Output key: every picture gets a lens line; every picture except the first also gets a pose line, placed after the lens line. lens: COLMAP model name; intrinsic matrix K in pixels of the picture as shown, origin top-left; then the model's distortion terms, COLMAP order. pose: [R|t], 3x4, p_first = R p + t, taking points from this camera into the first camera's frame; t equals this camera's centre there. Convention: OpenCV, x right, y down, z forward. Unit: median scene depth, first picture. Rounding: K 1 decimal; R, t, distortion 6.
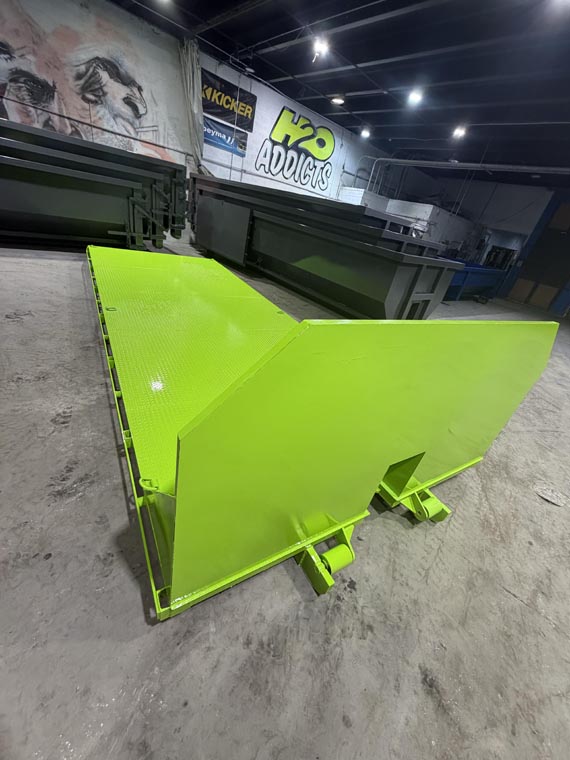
lens RADIAL K [[304.7, 0, 285.0], [0, 304.7, 380.0], [0, 0, 1]] dist [-0.000240, 0.000246]
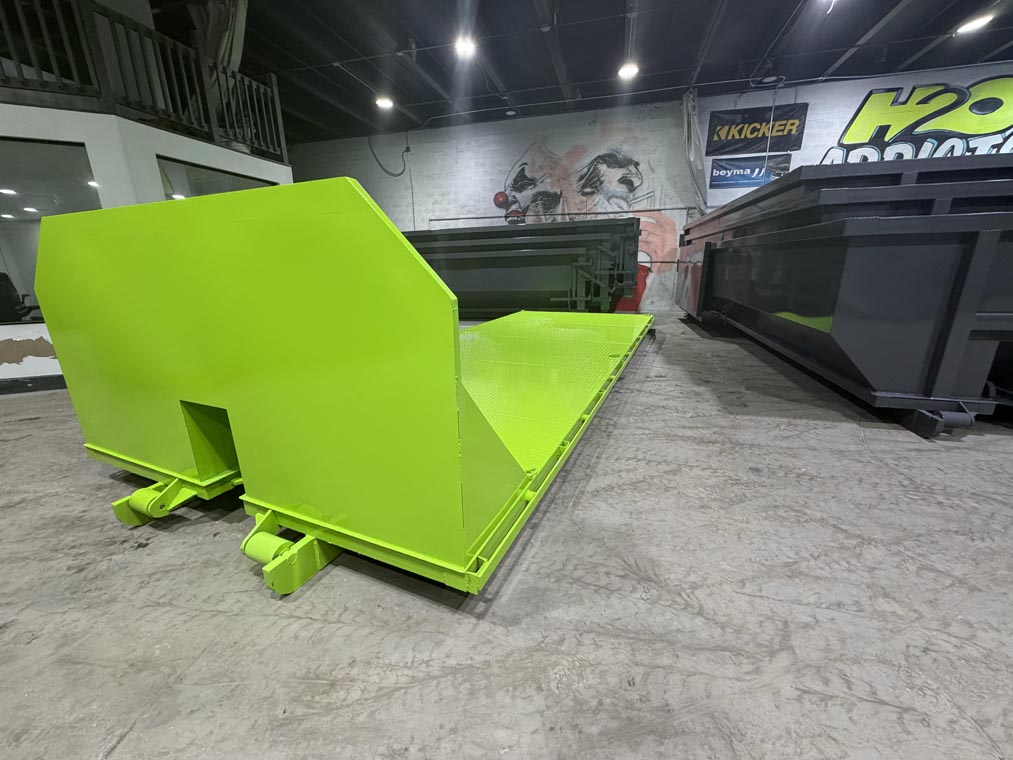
lens RADIAL K [[406.2, 0, 505.2], [0, 406.2, 382.7], [0, 0, 1]] dist [-0.000240, 0.000246]
pose [[0.550684, 0.020121, -0.834472, 0.381153], [-0.293542, 0.940521, -0.171036, 0.035377], [0.781397, 0.339139, 0.523836, 0.237053]]
